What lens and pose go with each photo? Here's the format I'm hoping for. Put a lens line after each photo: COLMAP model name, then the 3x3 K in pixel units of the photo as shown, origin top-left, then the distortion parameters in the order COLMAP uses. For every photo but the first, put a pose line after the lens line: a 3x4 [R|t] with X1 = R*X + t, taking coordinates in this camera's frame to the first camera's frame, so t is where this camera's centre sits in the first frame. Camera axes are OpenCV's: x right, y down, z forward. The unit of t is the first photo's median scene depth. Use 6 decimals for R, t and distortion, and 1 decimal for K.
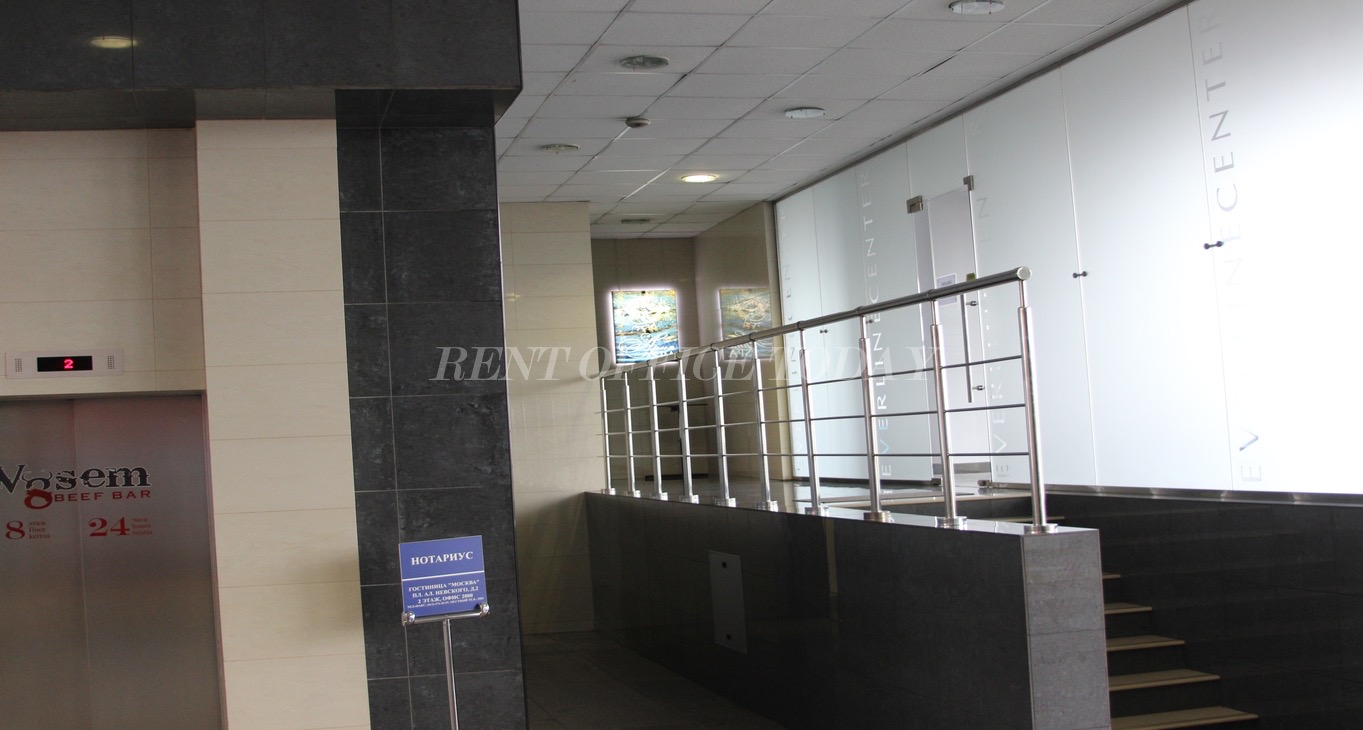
lens RADIAL K [[1746.8, 0, 639.8], [0, 1746.8, 482.8], [0, 0, 1]] dist [-0.146591, 0.045799]
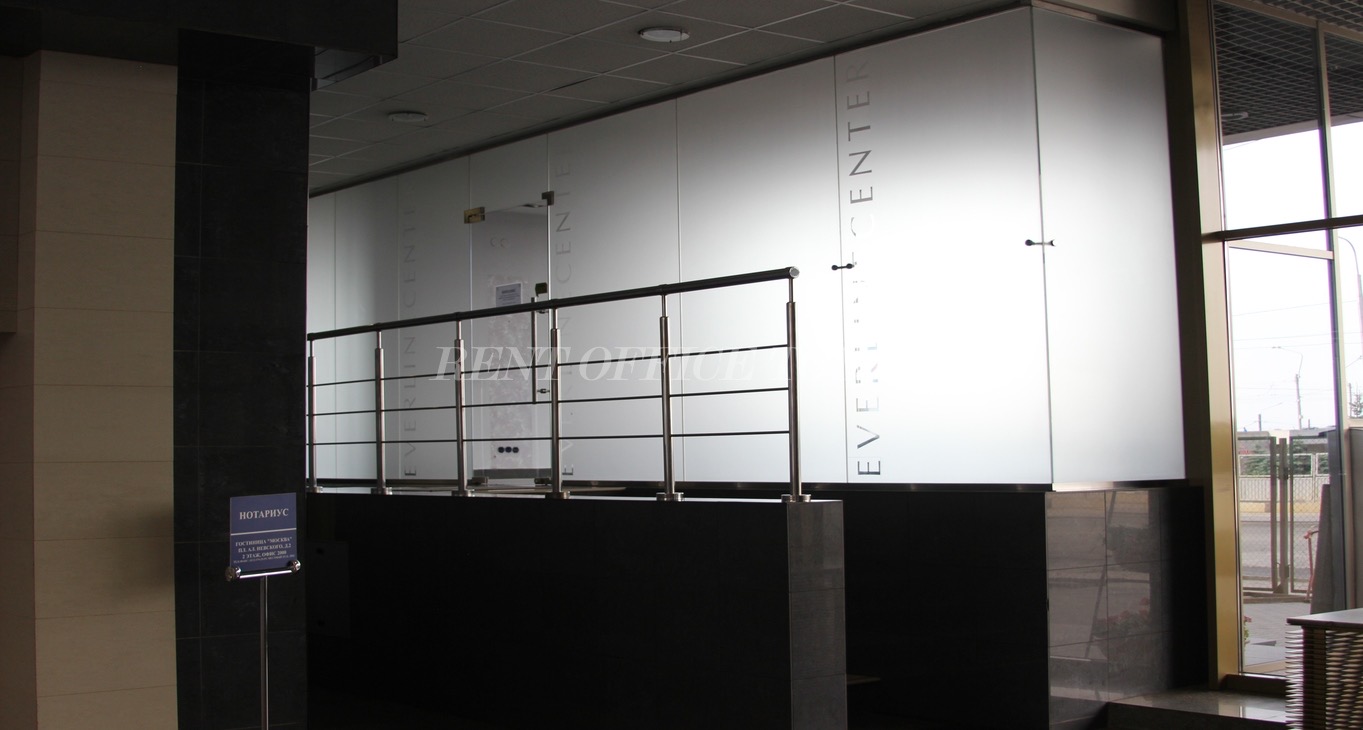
lens RADIAL K [[1746.8, 0, 639.8], [0, 1746.8, 482.8], [0, 0, 1]] dist [-0.146591, 0.045799]
pose [[0.907890, 0.028393, 0.418245, -0.320067], [-0.020103, 0.999505, -0.024214, 0.043201], [-0.418725, 0.013575, 0.908011, 0.004554]]
